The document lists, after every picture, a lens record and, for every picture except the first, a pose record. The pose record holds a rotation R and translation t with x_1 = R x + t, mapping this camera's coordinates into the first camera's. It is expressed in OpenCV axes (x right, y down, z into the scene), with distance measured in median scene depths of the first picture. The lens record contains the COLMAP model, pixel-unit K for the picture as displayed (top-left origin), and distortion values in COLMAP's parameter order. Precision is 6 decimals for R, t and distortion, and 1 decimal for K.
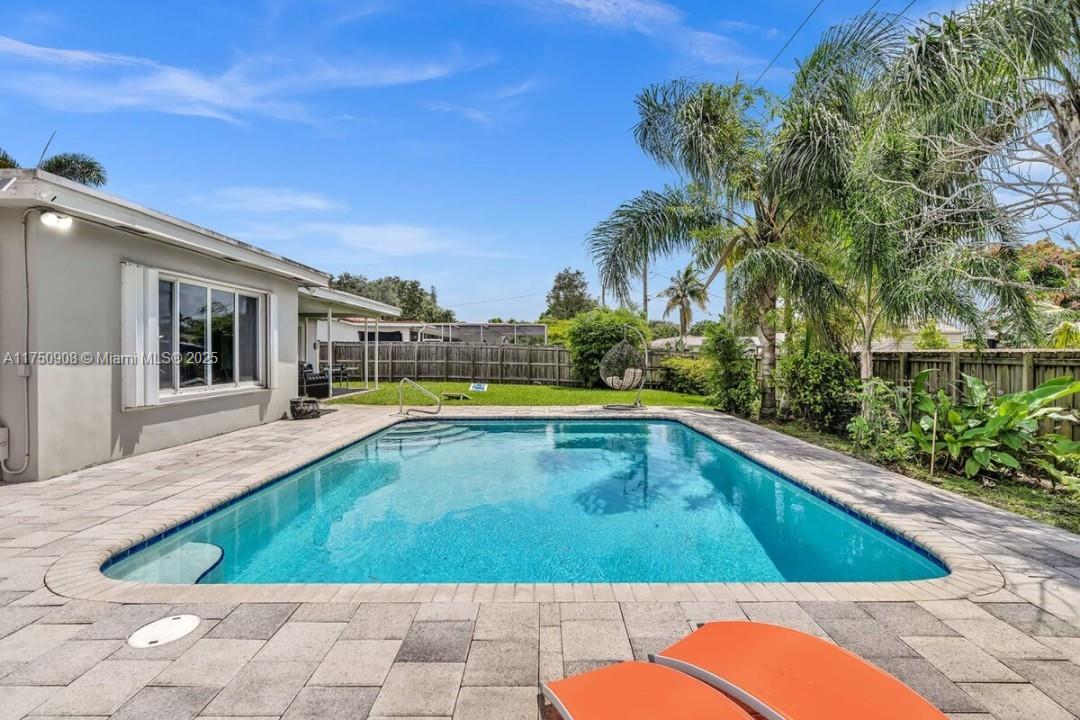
lens RADIAL K [[495.1, 0, 541.4], [0, 495.1, 351.2], [0, 0, 1]] dist [-0.003042, 0.000734]
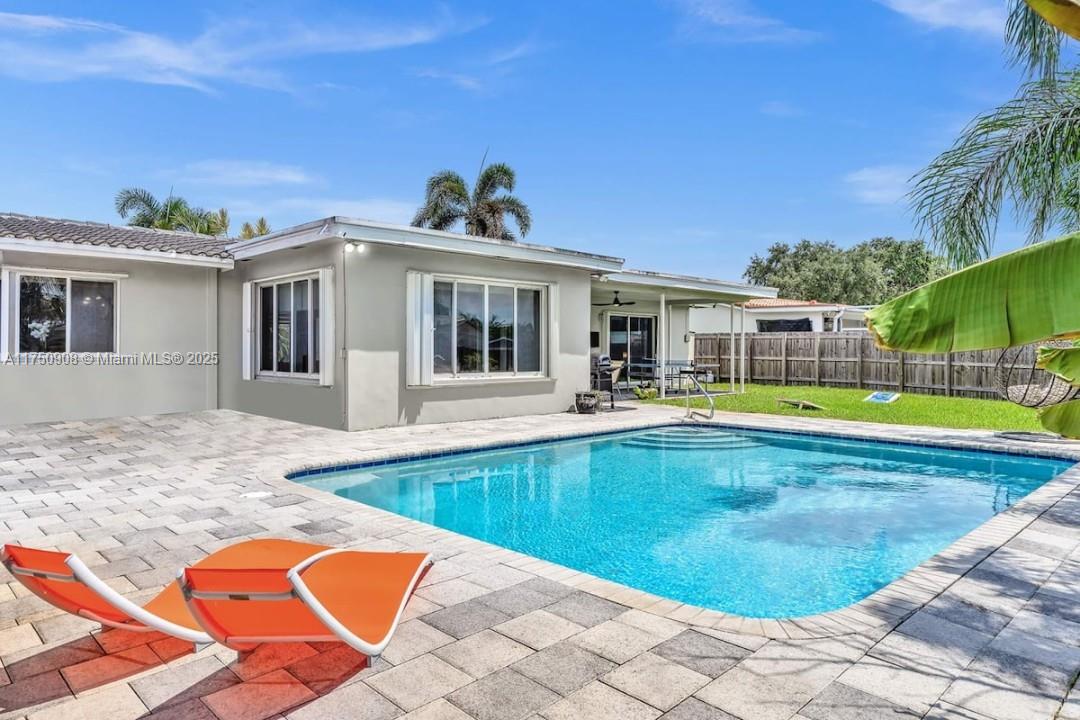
lens RADIAL K [[689.4, 0, 537.7], [0, 689.4, 340.9], [0, 0, 1]] dist [-0.000042, -0.000431]
pose [[0.699712, -0.004407, -0.714411, 0.511379], [-0.002740, 0.999957, -0.008852, 0.011461], [0.714420, 0.008151, 0.699670, 0.000162]]
